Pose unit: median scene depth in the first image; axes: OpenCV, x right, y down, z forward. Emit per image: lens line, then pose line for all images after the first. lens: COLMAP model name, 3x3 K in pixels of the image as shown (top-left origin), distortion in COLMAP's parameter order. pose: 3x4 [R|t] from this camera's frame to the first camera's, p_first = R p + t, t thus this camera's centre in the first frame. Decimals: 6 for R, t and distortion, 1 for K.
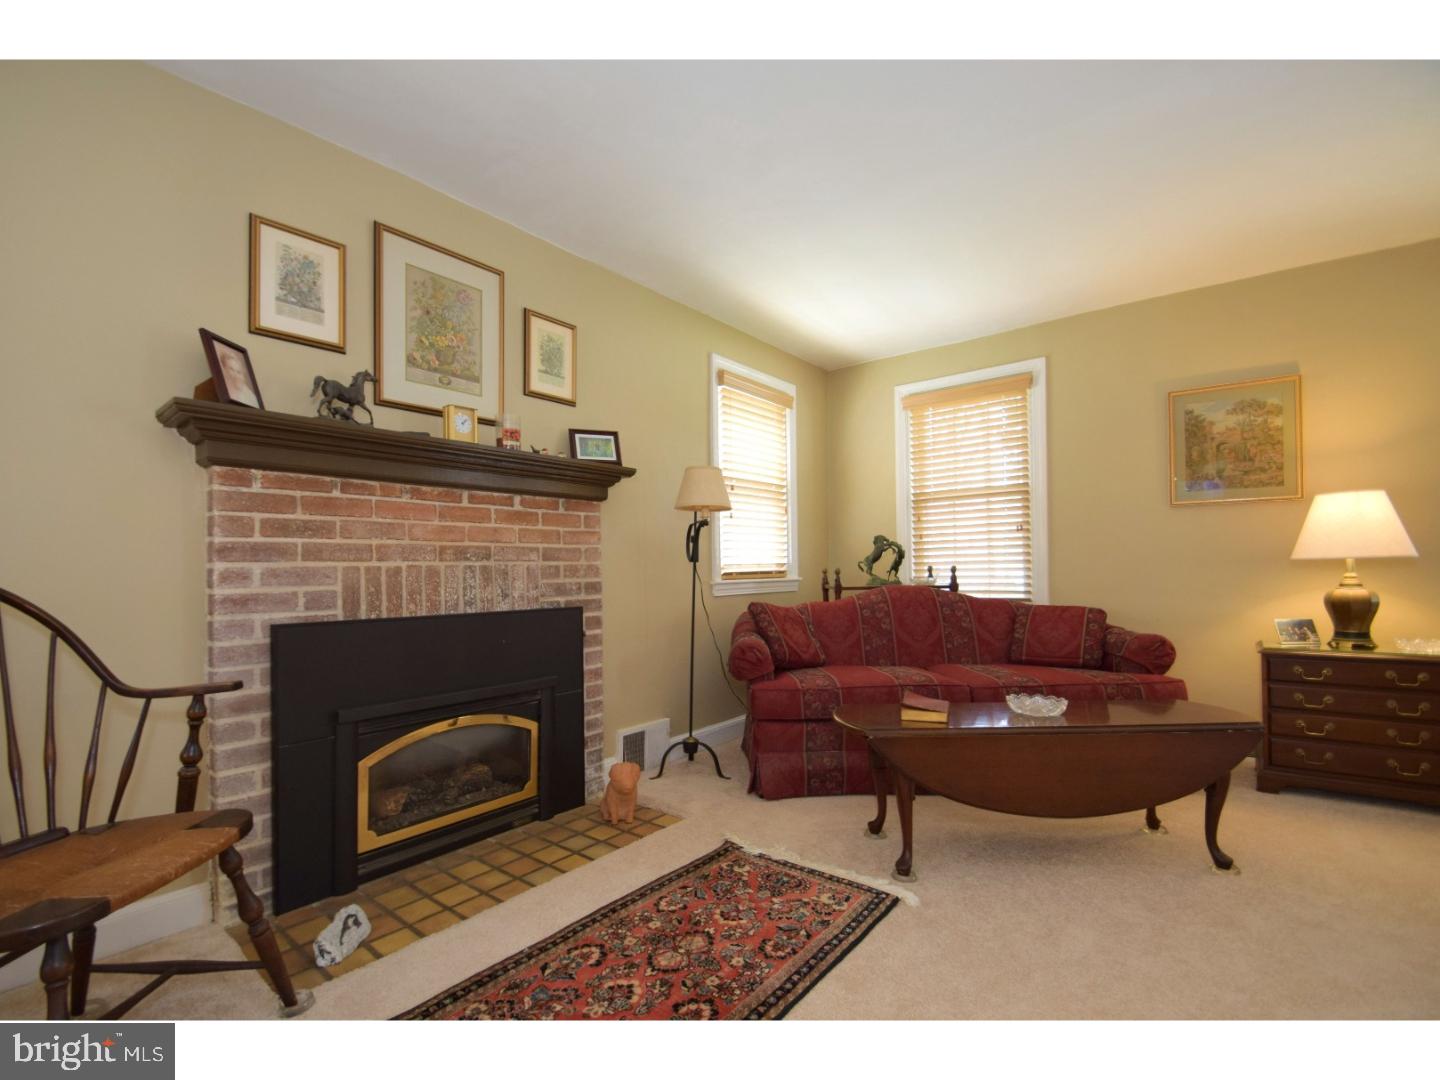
lens RADIAL K [[655.3, 0, 682.0], [0, 655.3, 565.4], [0, 0, 1]] dist [-0.004431, -0.004764]
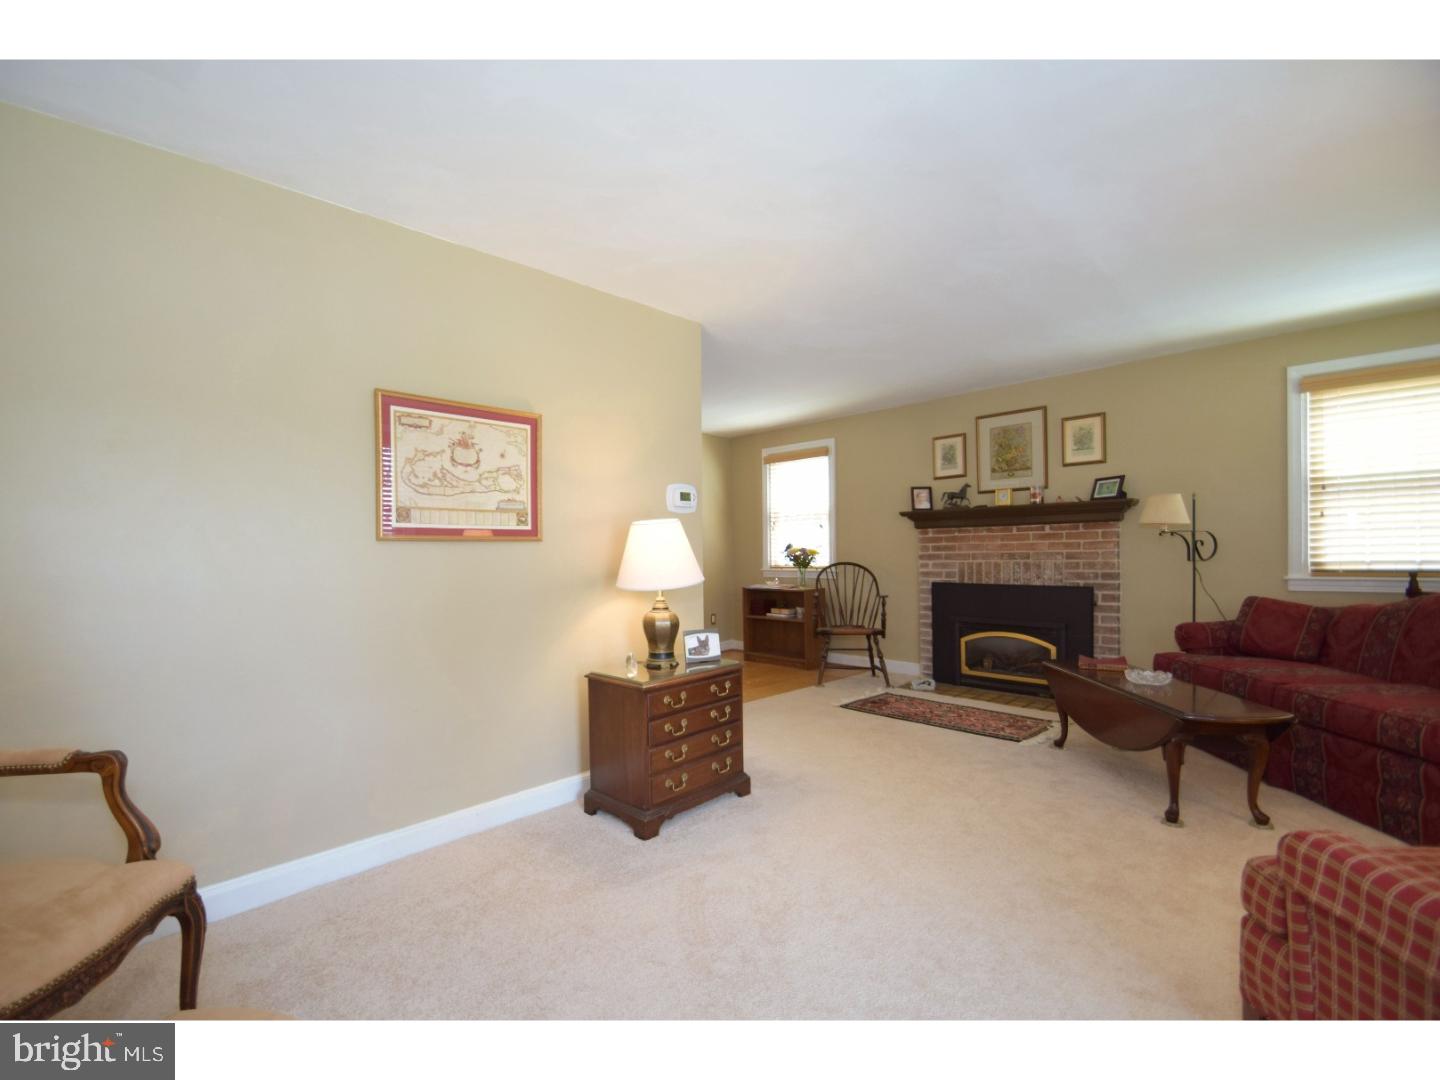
lens RADIAL K [[655.3, 0, 717.5], [0, 655.3, 548.9], [0, 0, 1]] dist [-0.004431, -0.004764]
pose [[-0.049826, 0.009103, -0.998716, 1.654681], [0.019830, 0.999770, 0.008123, -0.070630], [0.998561, -0.019400, -0.049995, 0.140311]]
